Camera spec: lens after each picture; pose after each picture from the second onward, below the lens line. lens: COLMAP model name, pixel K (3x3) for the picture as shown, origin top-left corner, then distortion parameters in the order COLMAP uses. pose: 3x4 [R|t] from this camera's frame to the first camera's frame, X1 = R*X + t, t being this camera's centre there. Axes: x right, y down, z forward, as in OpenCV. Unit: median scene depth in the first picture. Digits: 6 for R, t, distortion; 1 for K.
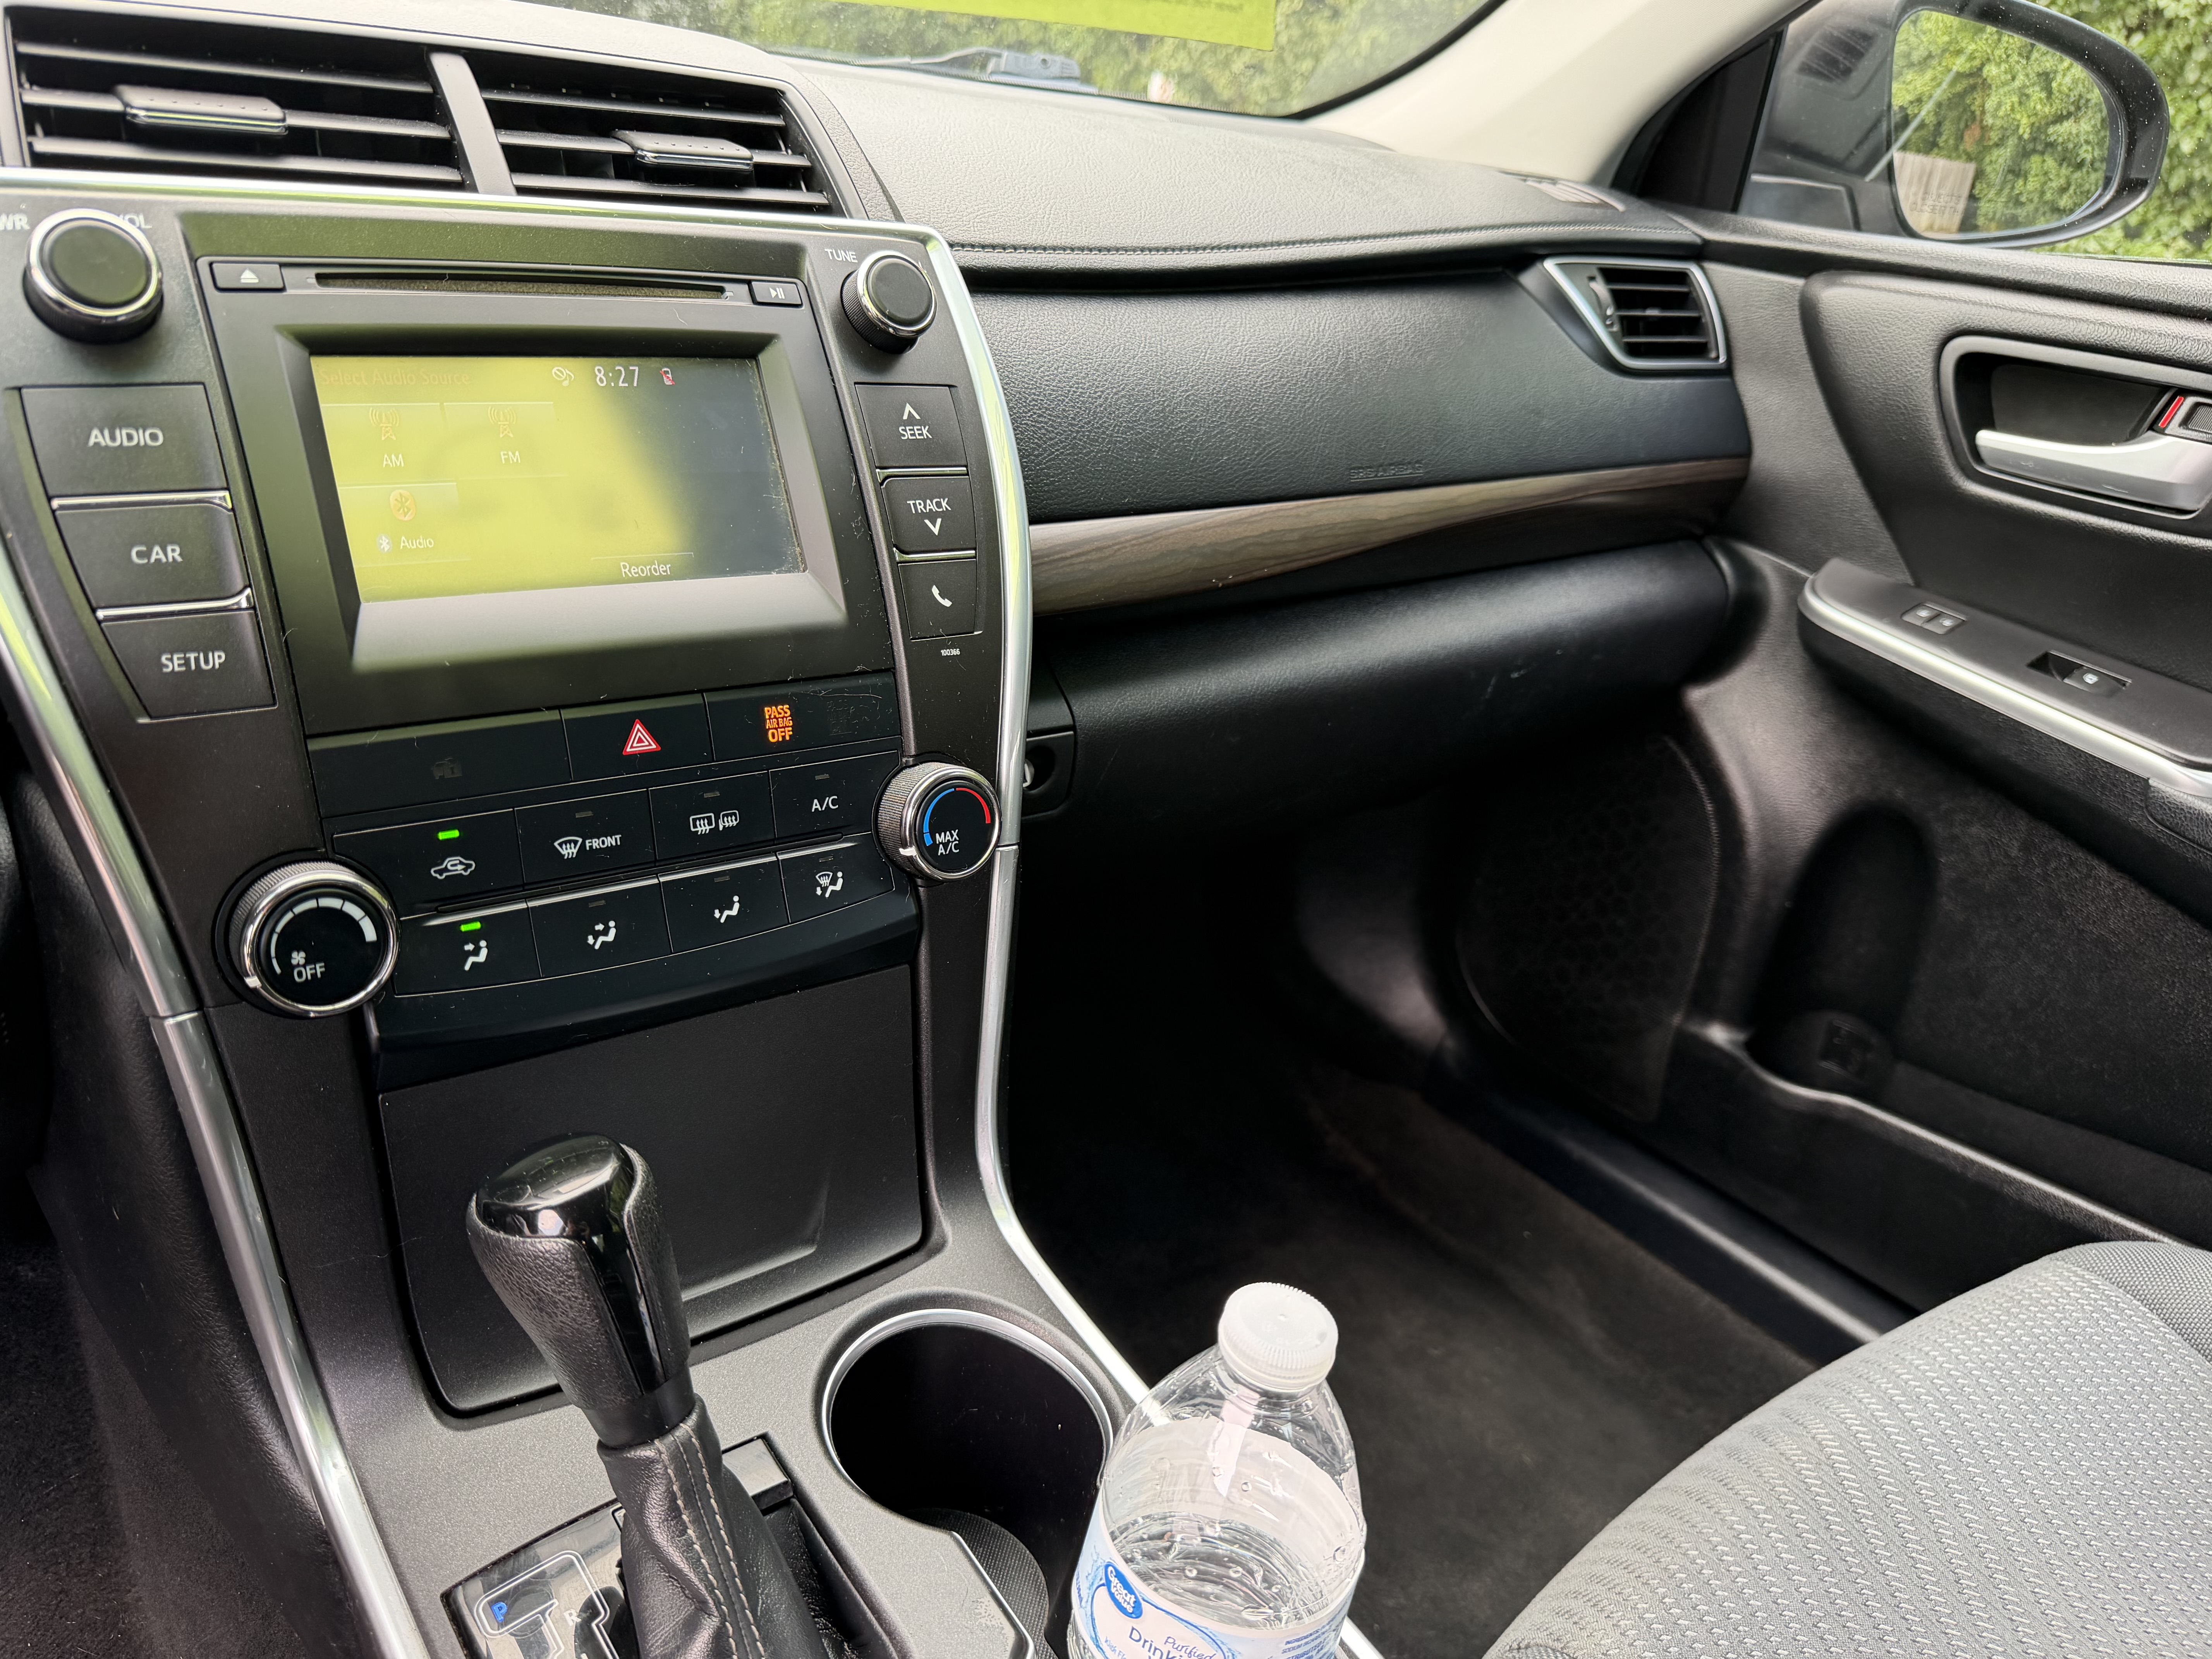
lens RADIAL K [[1548.8, 0, 1106.0], [0, 1548.8, 829.5], [0, 0, 1]] dist [0.000310, -0.003699]
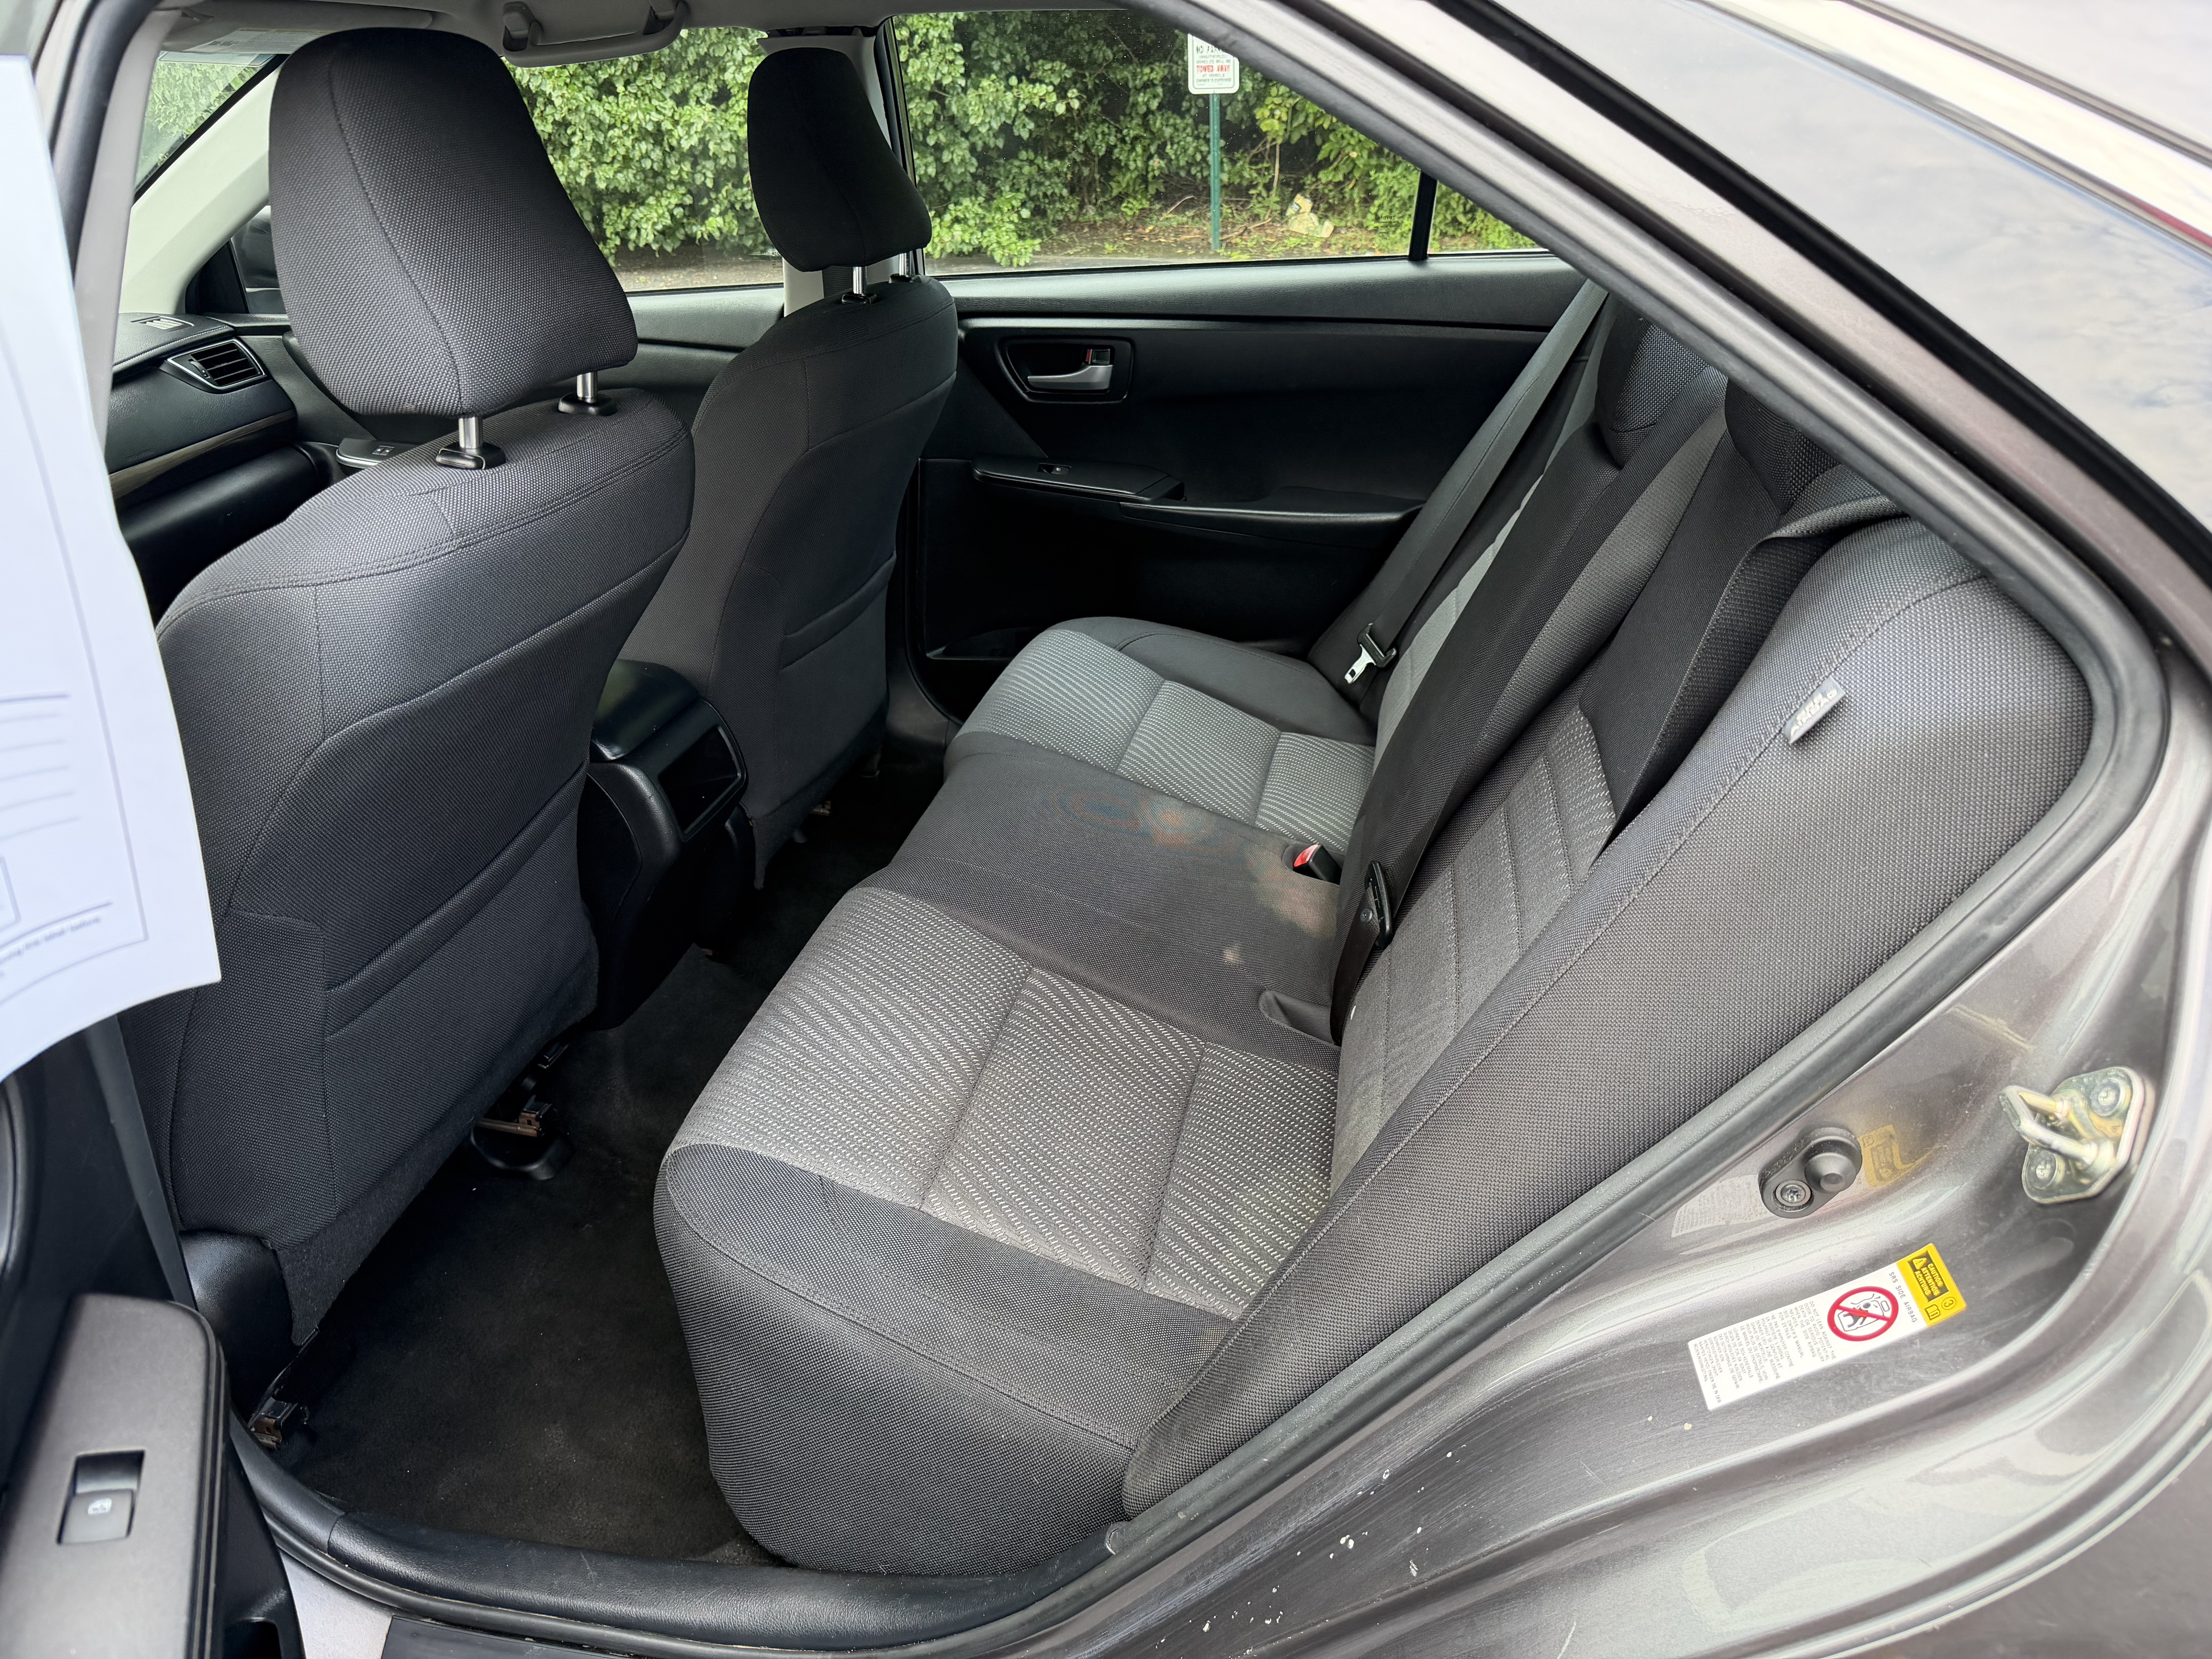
lens RADIAL K [[1548.8, 0, 1106.0], [0, 1548.8, 829.5], [0, 0, 1]] dist [0.000310, -0.003699]
pose [[0.742947, -0.403376, 0.534152, -0.224822], [0.353446, 0.914108, 0.198703, 0.354481], [-0.568424, 0.041168, 0.821705, -1.802428]]
